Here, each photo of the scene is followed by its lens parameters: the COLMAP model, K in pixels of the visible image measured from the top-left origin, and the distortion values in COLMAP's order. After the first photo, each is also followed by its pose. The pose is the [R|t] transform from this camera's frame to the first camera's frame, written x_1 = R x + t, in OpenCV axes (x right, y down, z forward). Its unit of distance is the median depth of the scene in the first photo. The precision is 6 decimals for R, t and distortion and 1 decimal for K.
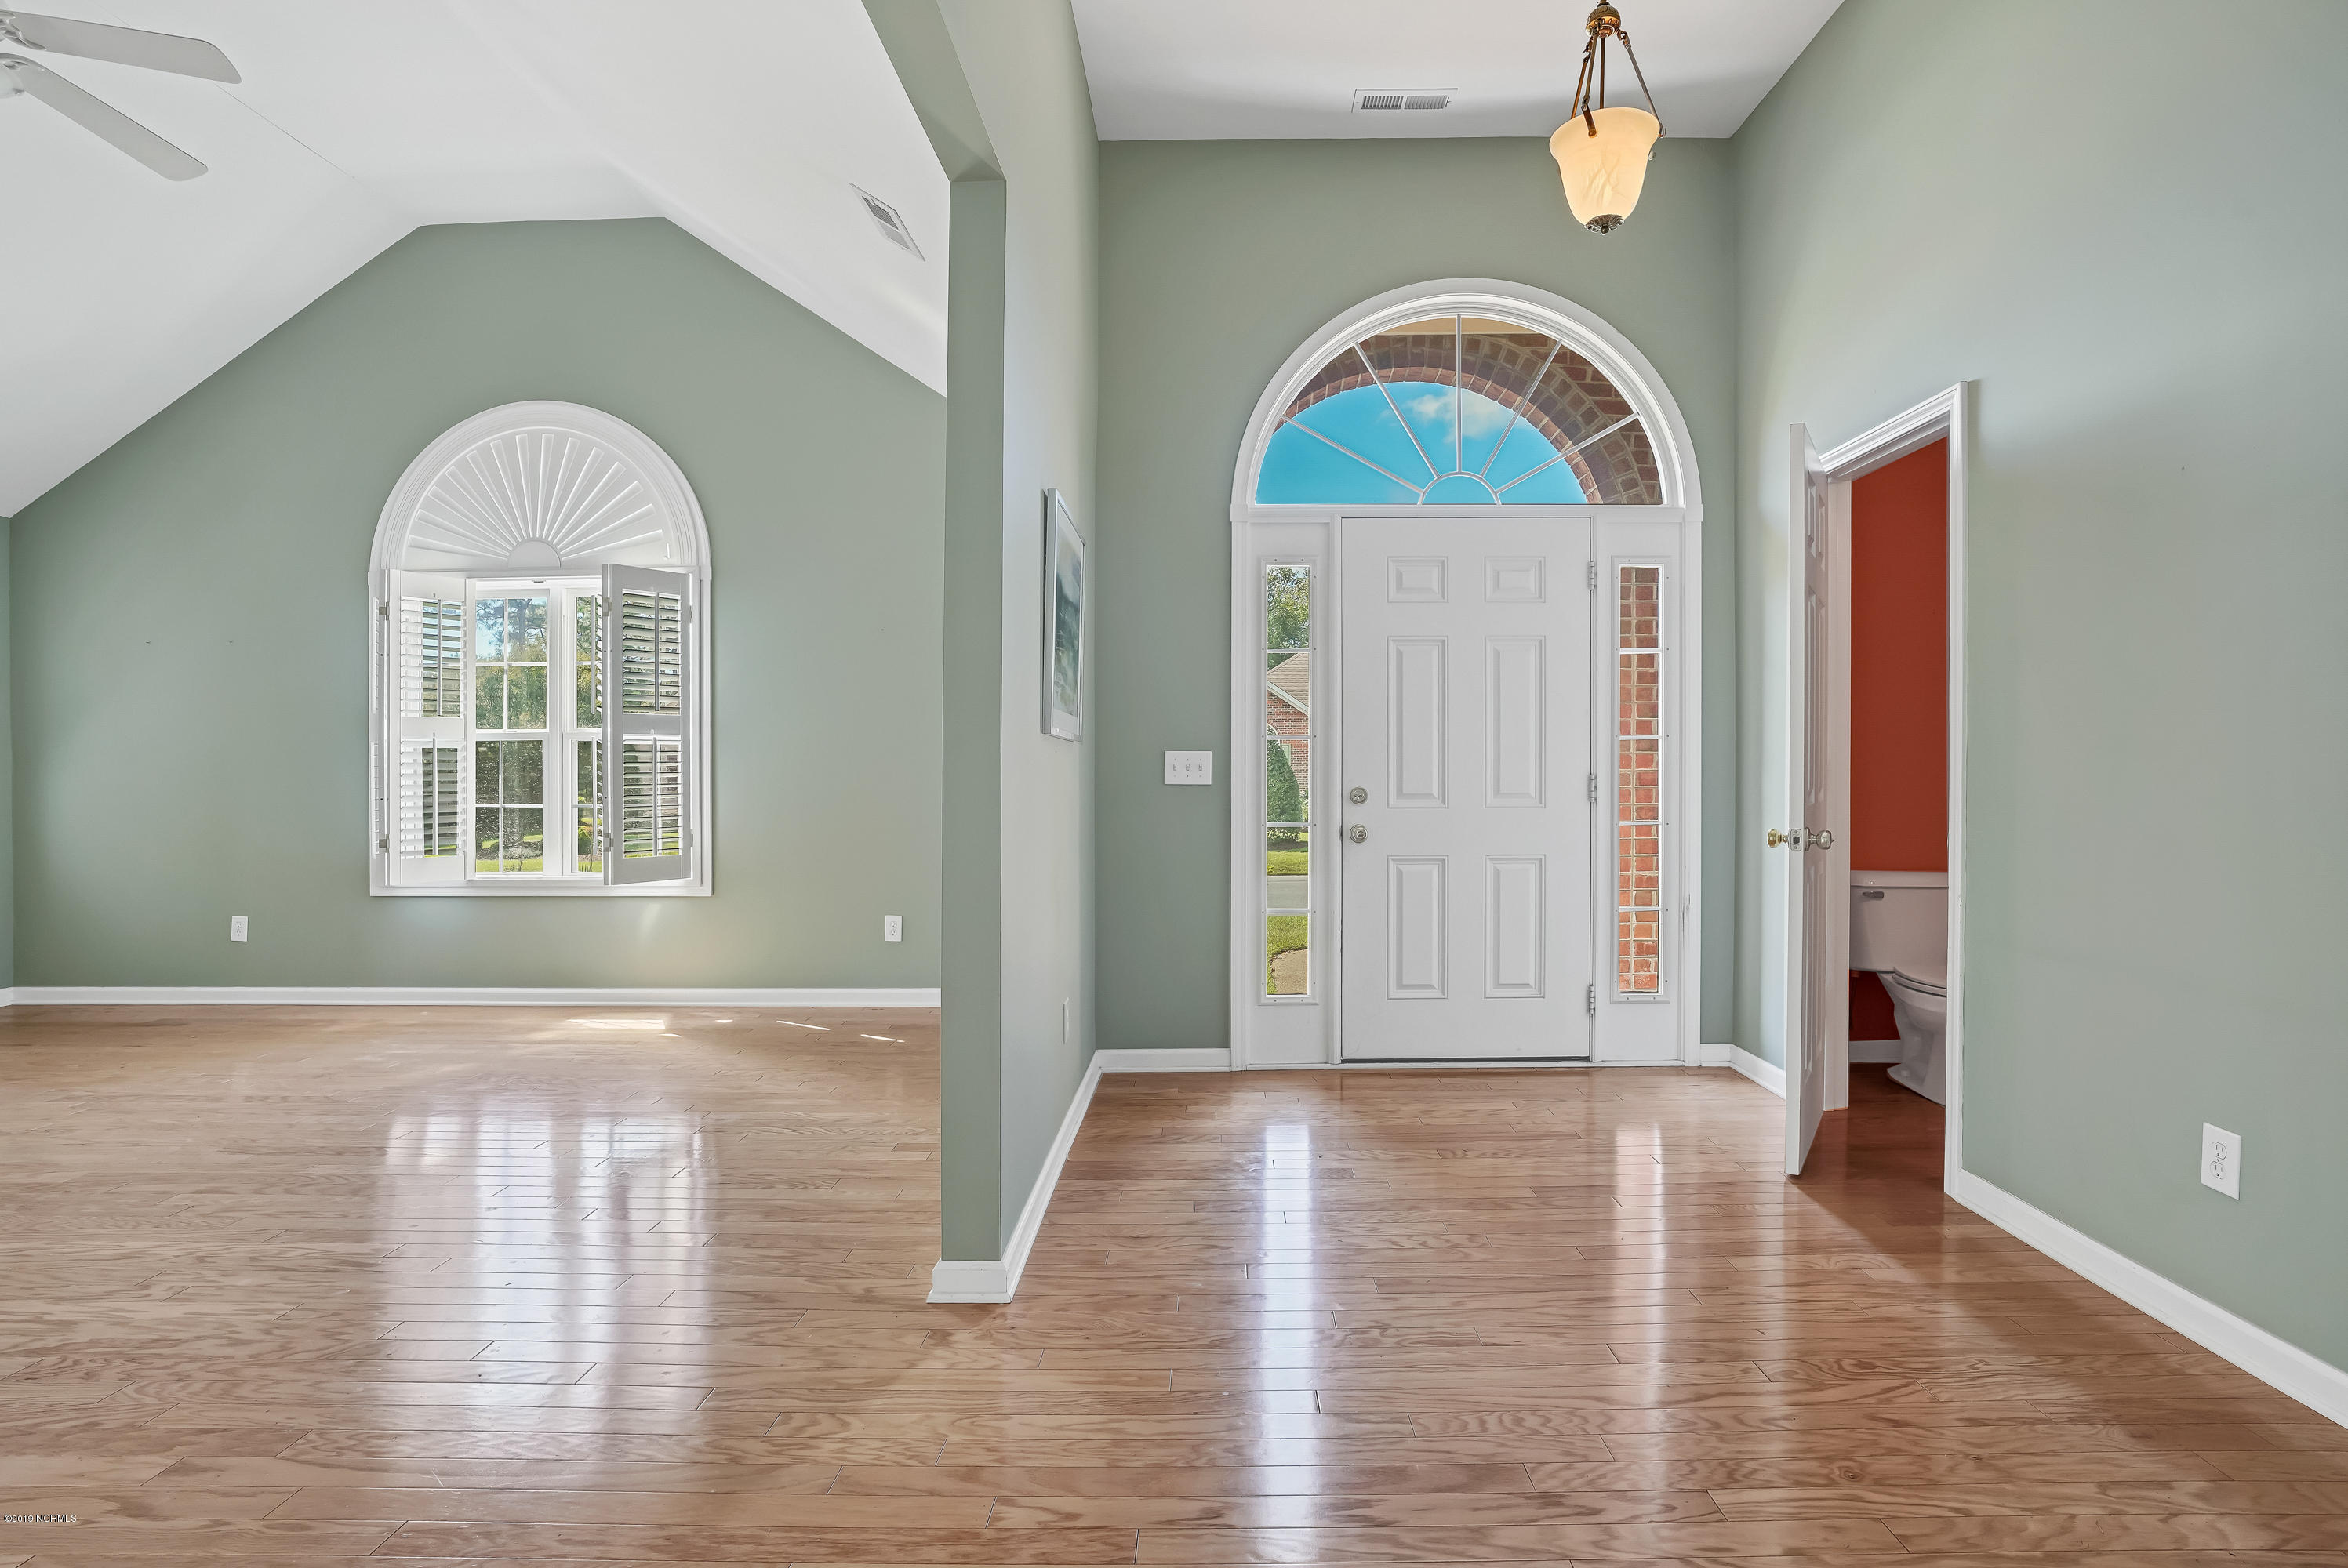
lens RADIAL K [[1126.9, 0, 1187.8], [0, 1126.9, 781.0], [0, 0, 1]] dist [-0.065928, 0.030634]
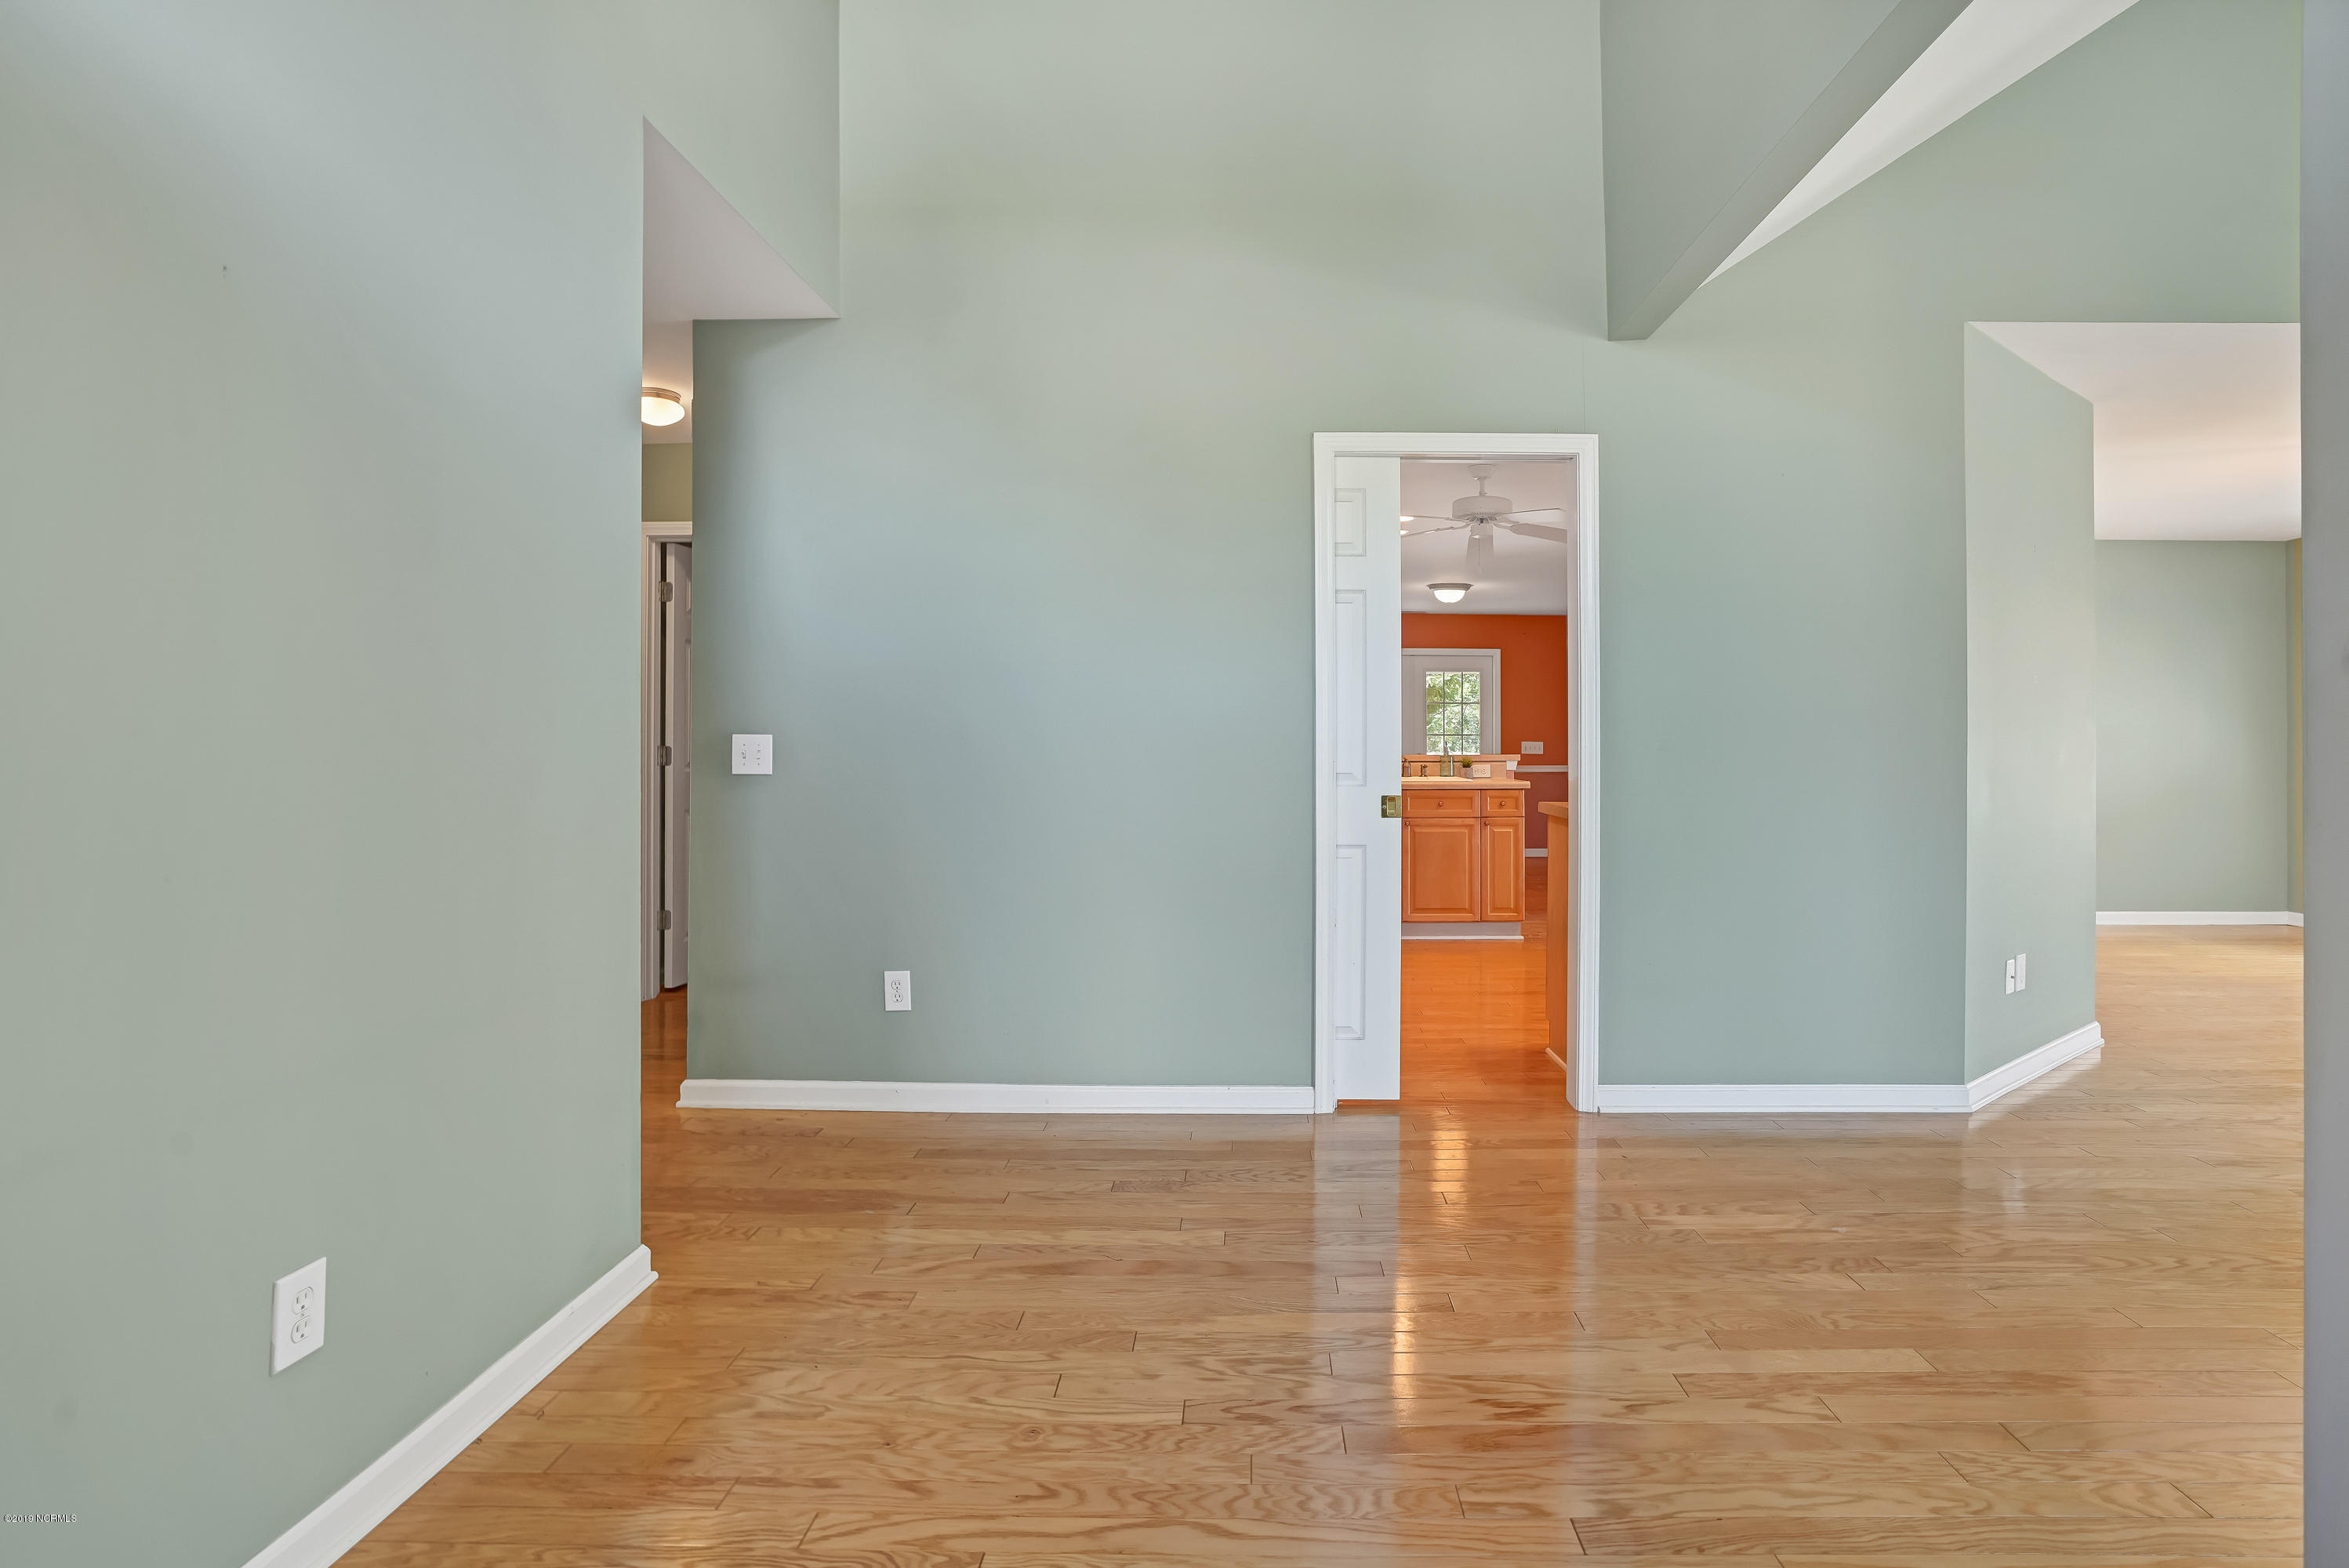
lens RADIAL K [[1127.6, 0, 1188.3], [0, 1127.6, 781.0], [0, 0, 1]] dist [-0.065928, 0.030634]
pose [[-0.999669, 0.006273, 0.024953, 0.137314], [0.006935, 0.999624, 0.026531, -0.004229], [-0.024777, 0.026696, -0.999336, 0.651092]]
